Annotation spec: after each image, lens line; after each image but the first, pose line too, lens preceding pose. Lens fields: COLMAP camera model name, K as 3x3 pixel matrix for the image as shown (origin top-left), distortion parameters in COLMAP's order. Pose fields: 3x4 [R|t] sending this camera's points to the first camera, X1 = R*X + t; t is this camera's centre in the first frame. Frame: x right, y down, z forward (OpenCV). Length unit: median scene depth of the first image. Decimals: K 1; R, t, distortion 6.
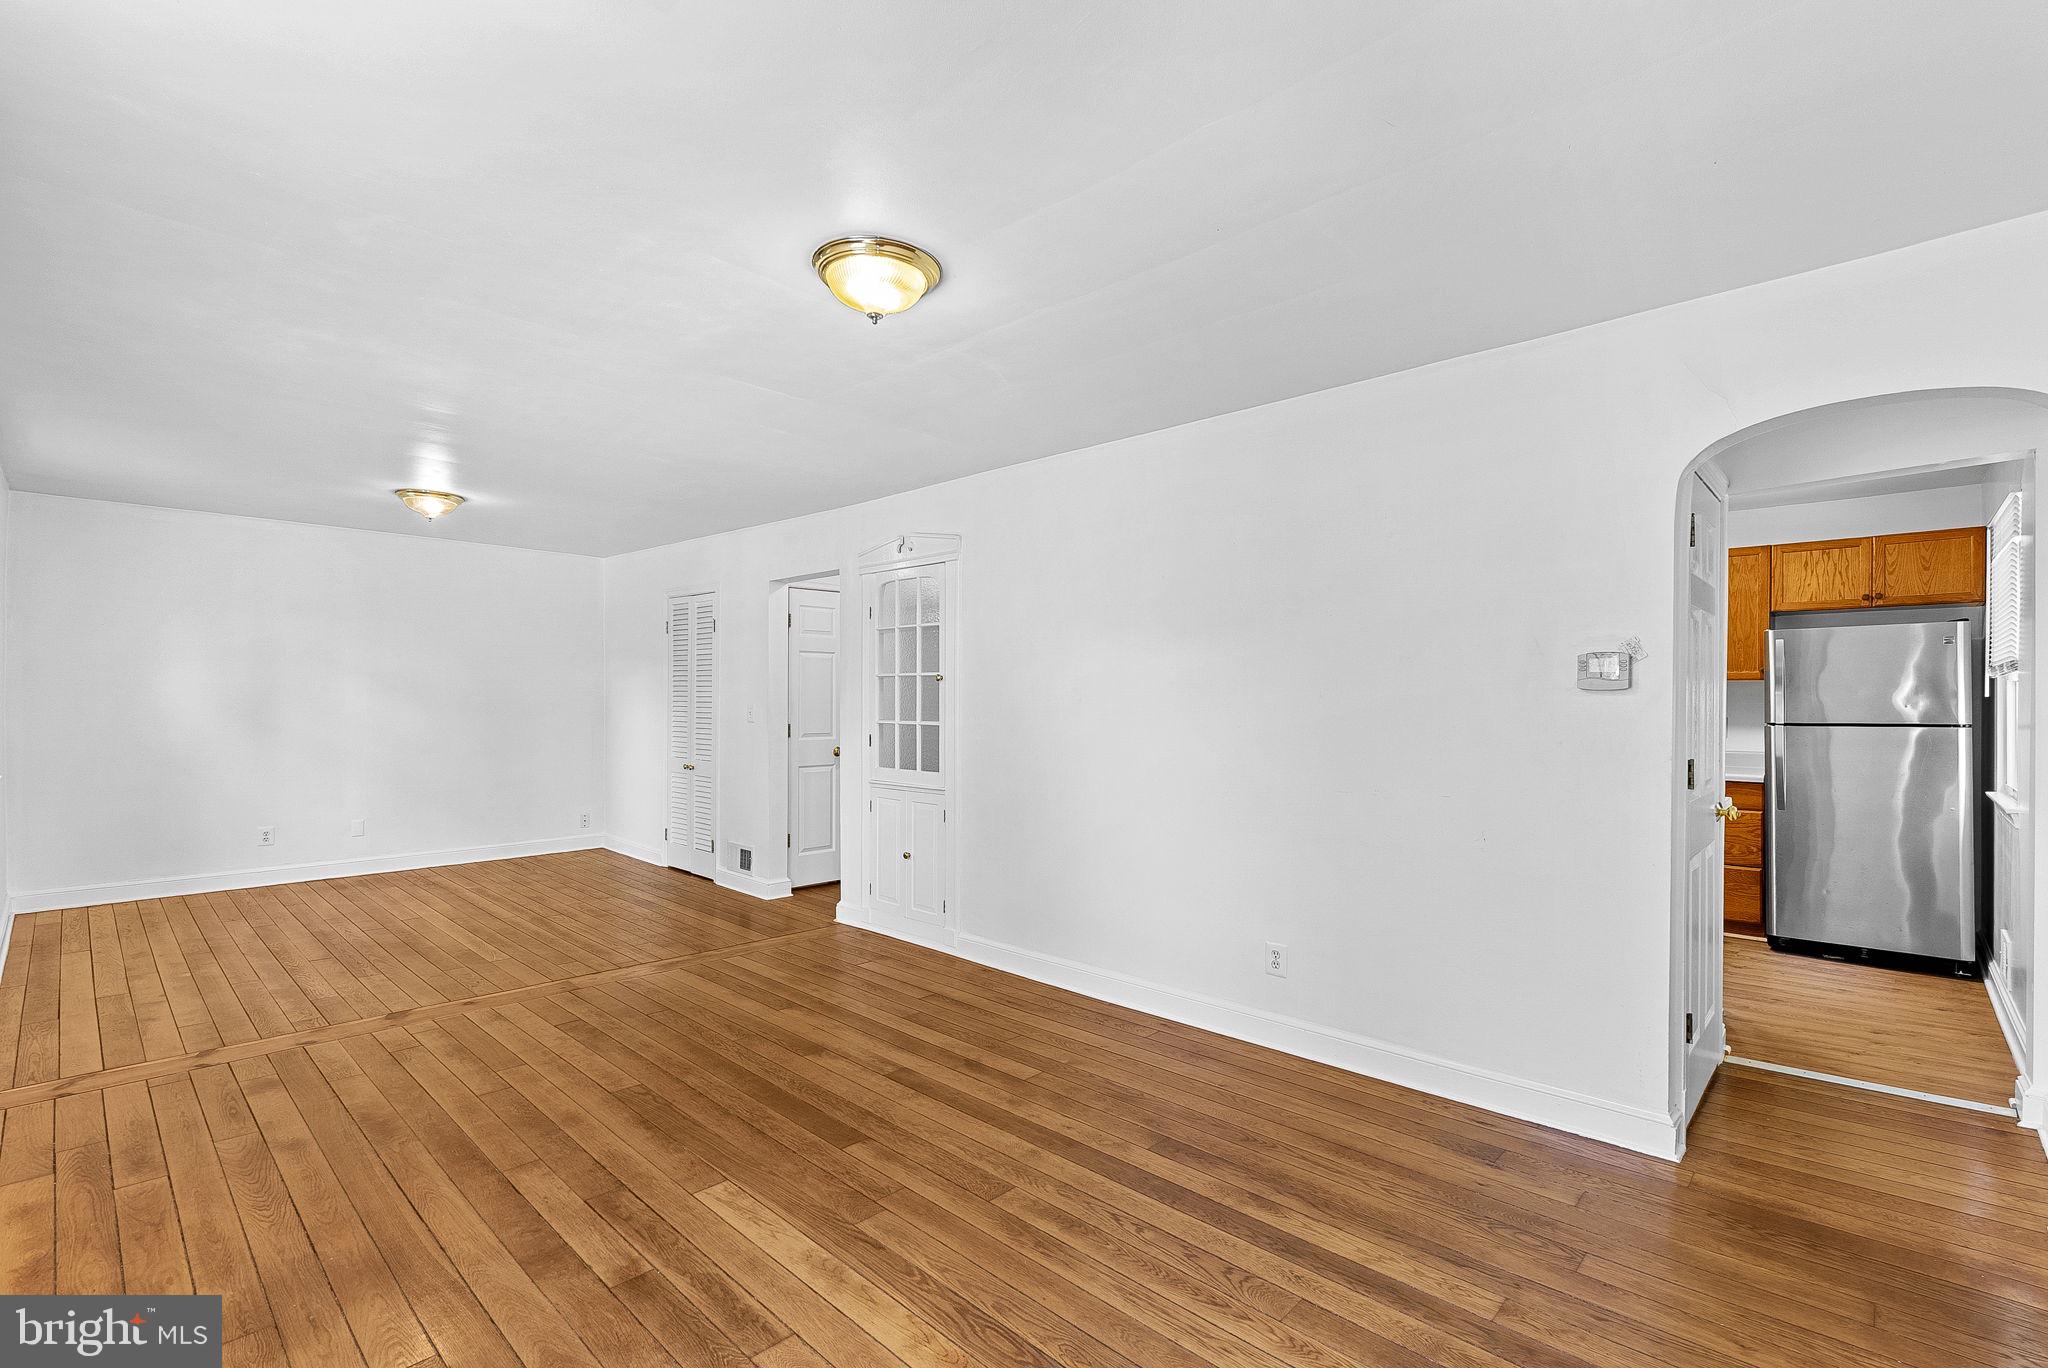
lens RADIAL K [[926.9, 0, 1026.2], [0, 926.9, 705.3], [0, 0, 1]] dist [-0.008682, 0.000019]
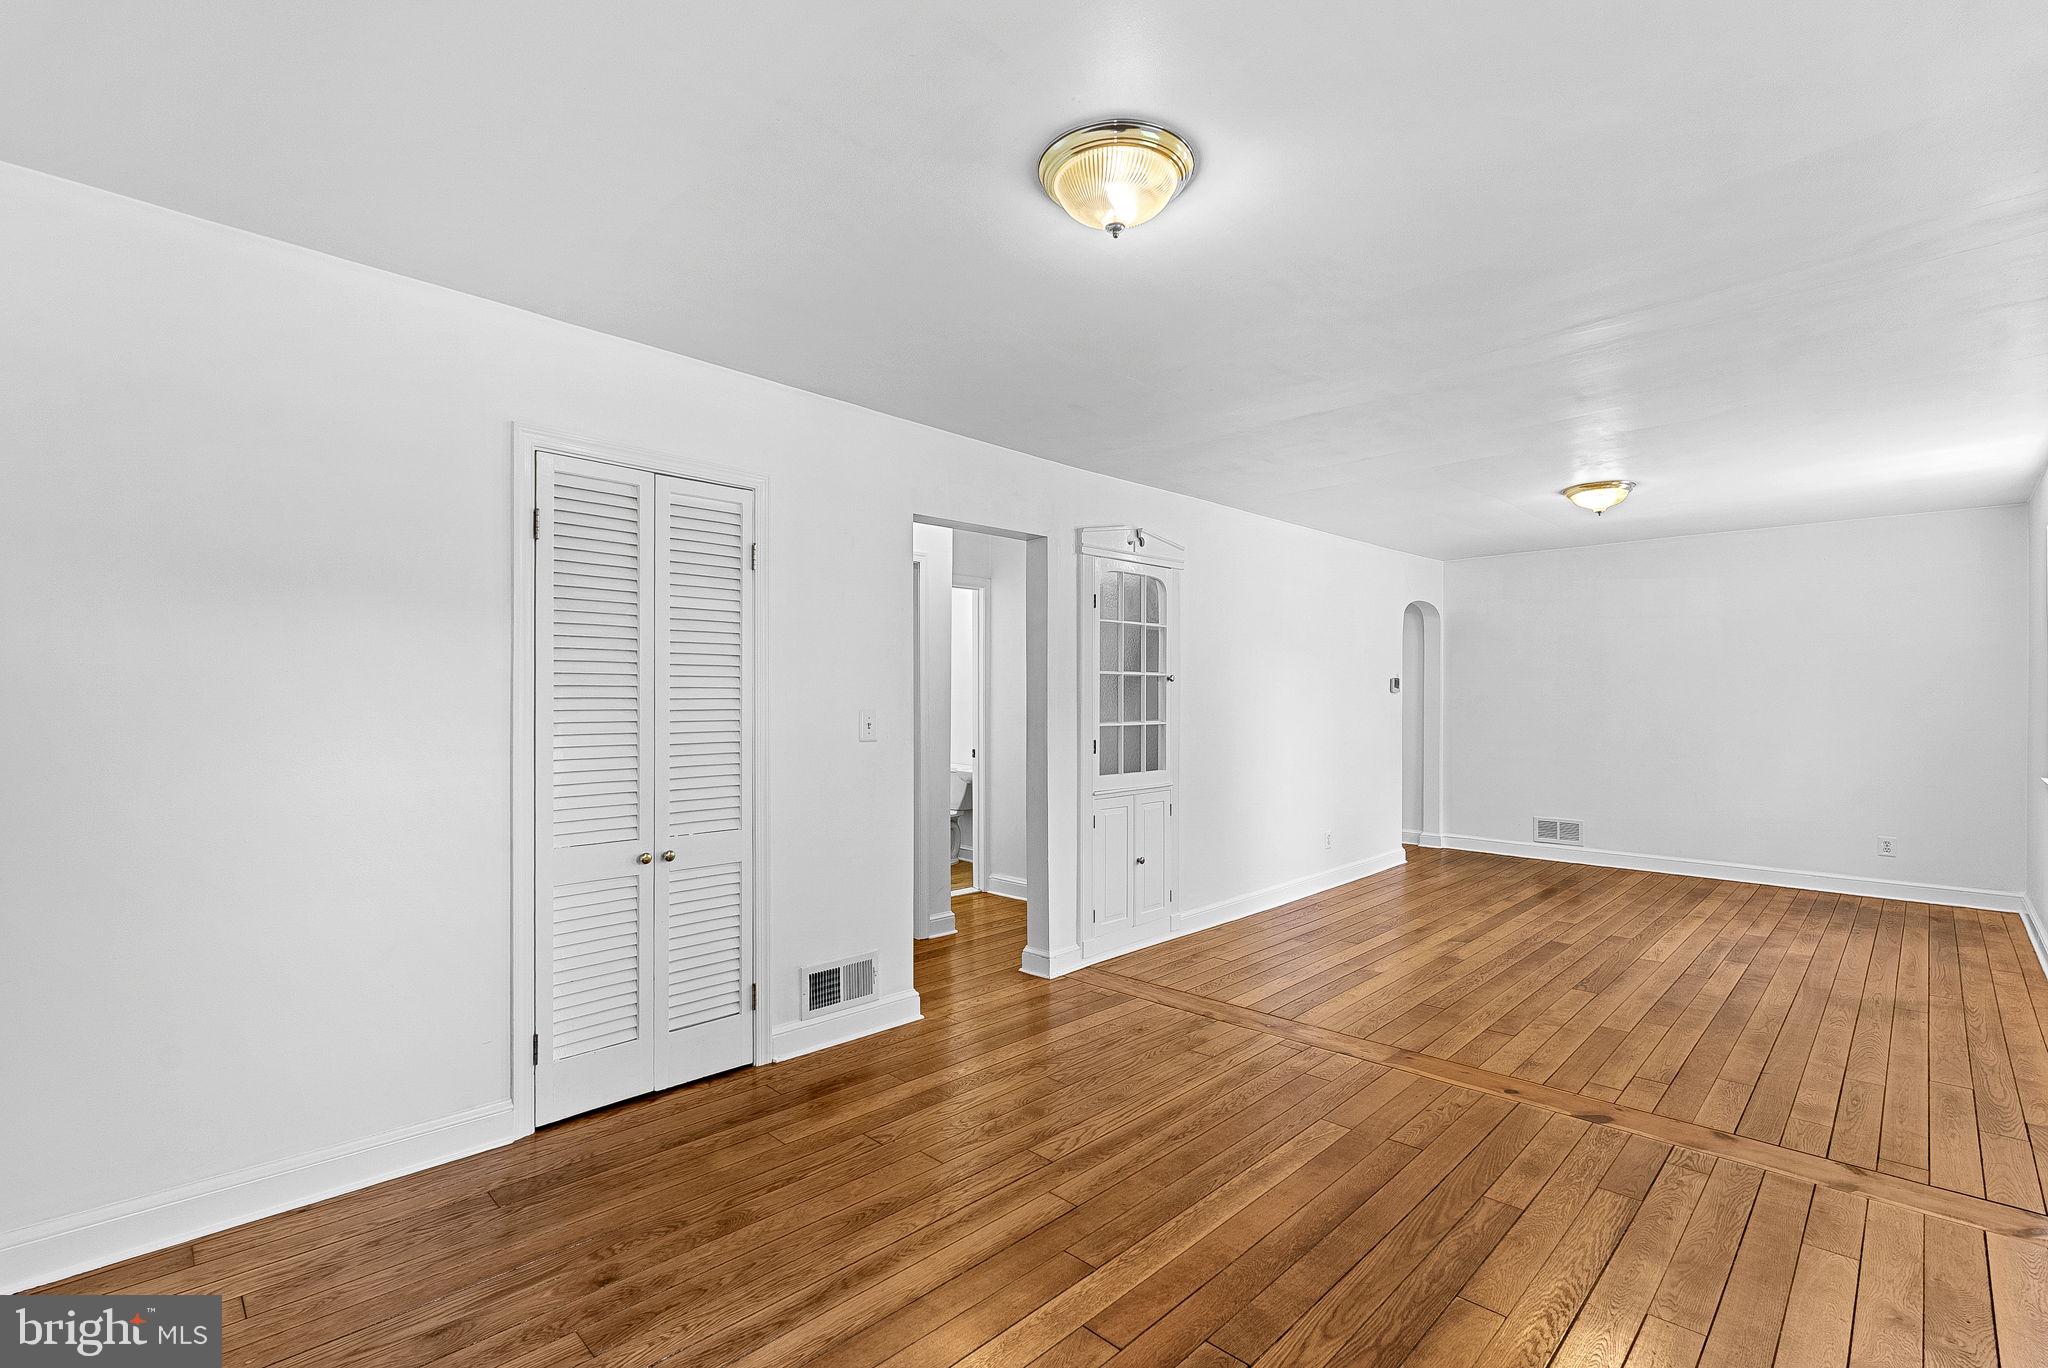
lens RADIAL K [[926.9, 0, 1026.2], [0, 926.9, 705.3], [0, 0, 1]] dist [-0.008682, 0.000019]
pose [[0.012399, -0.015492, 0.999803, -1.392448], [0.004801, 0.999869, 0.015434, -0.020414], [-0.999912, 0.004608, 0.012472, 1.404103]]
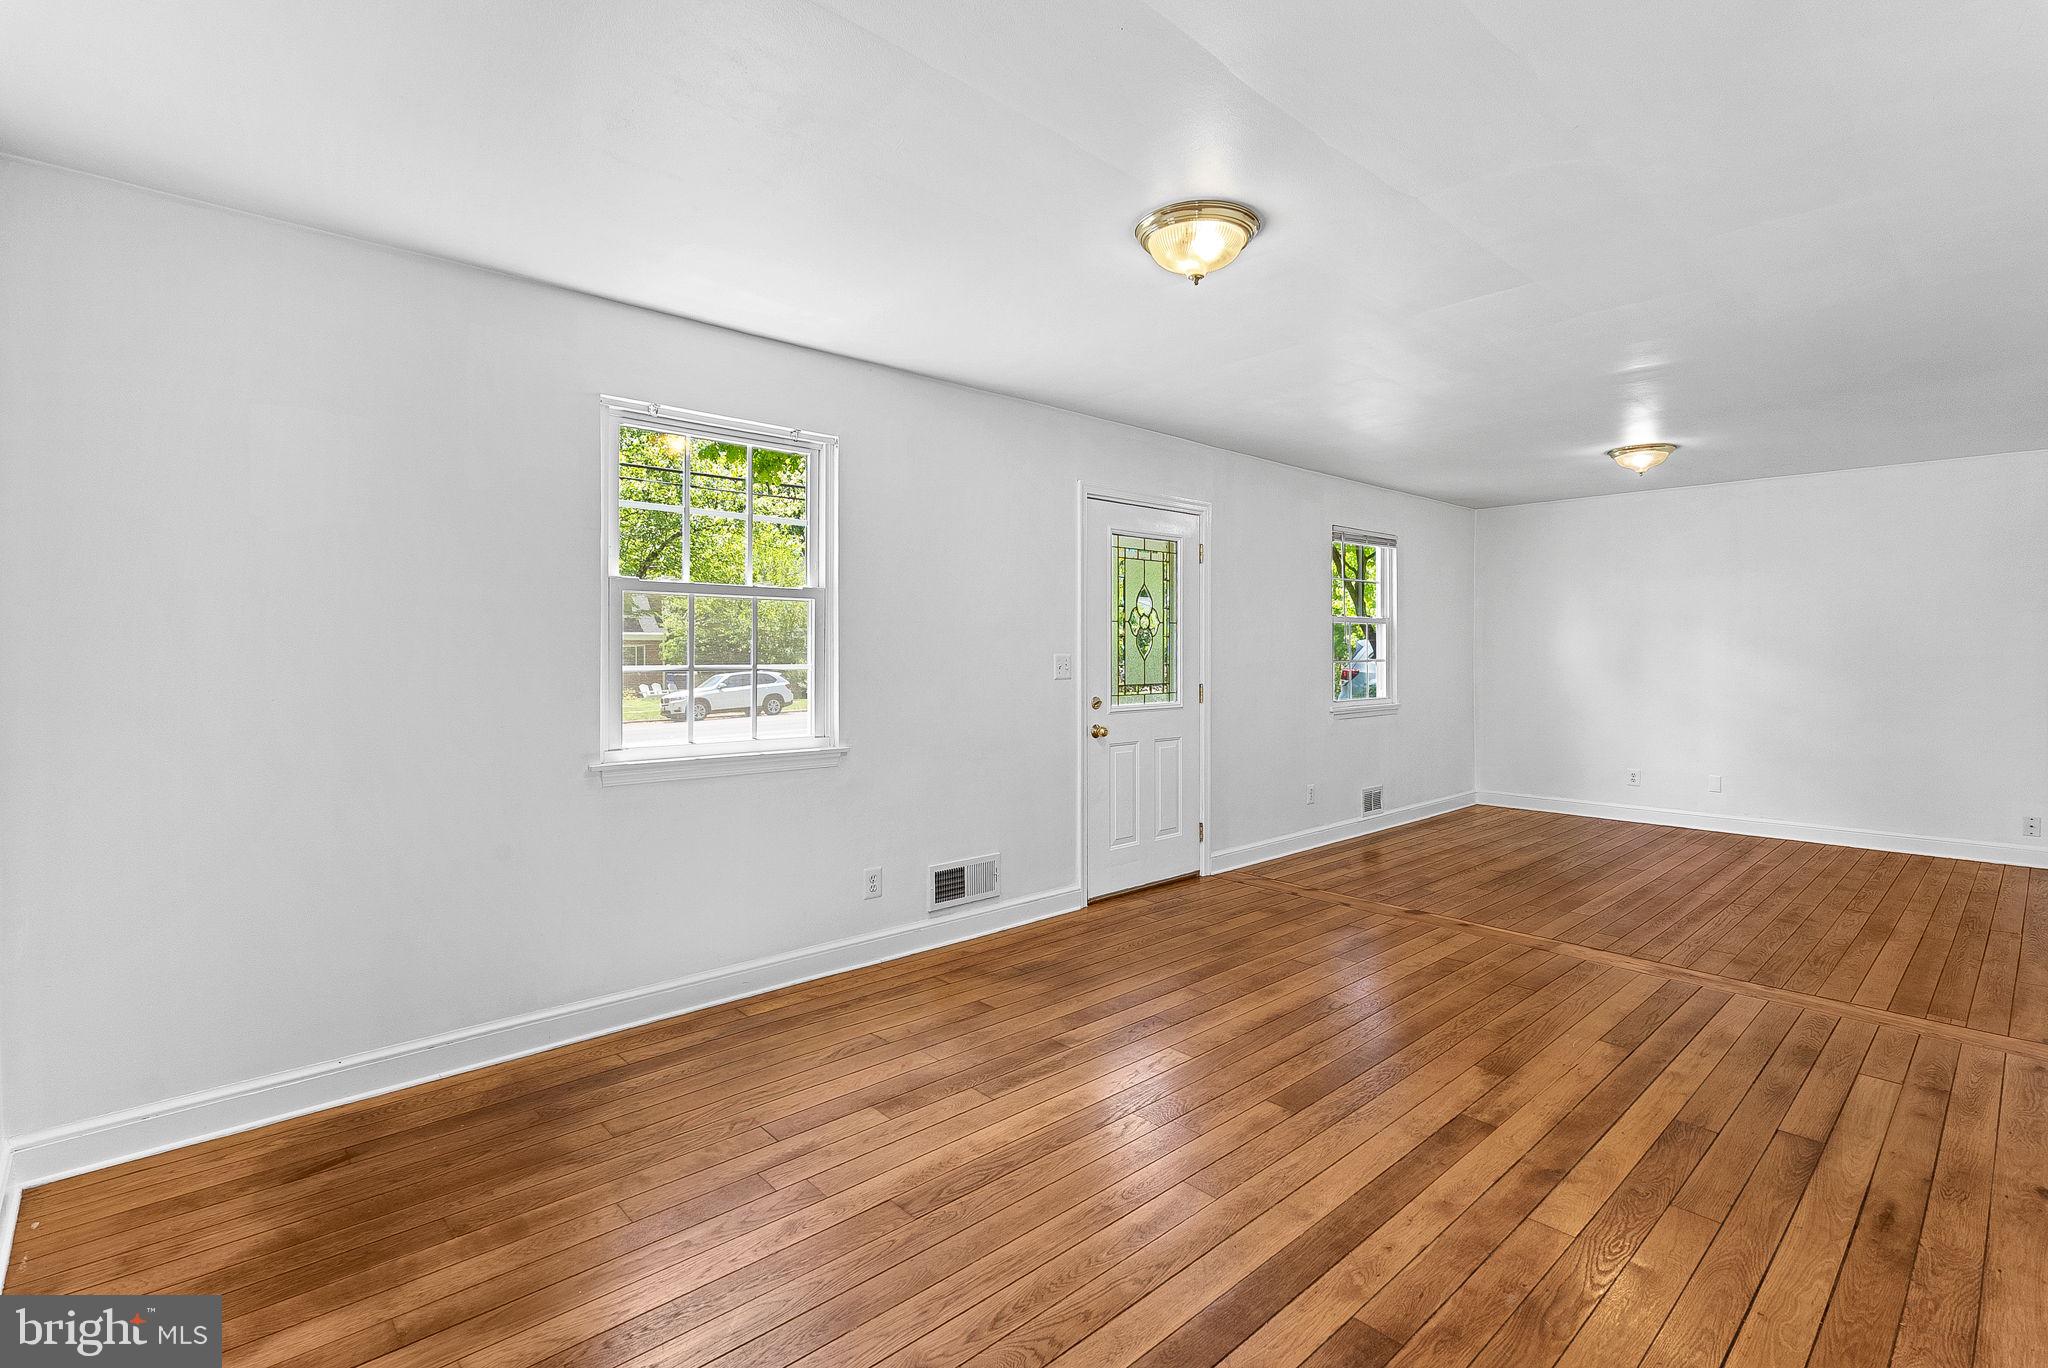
lens RADIAL K [[931.4, 0, 1037.3], [0, 931.4, 699.2], [0, 0, 1]] dist [-0.003695, -0.000332]
pose [[-0.067730, 0.045762, -0.996654, 0.551155], [-0.005898, 0.998912, 0.046266, -0.001671], [0.997686, 0.009012, -0.067386, 0.556064]]
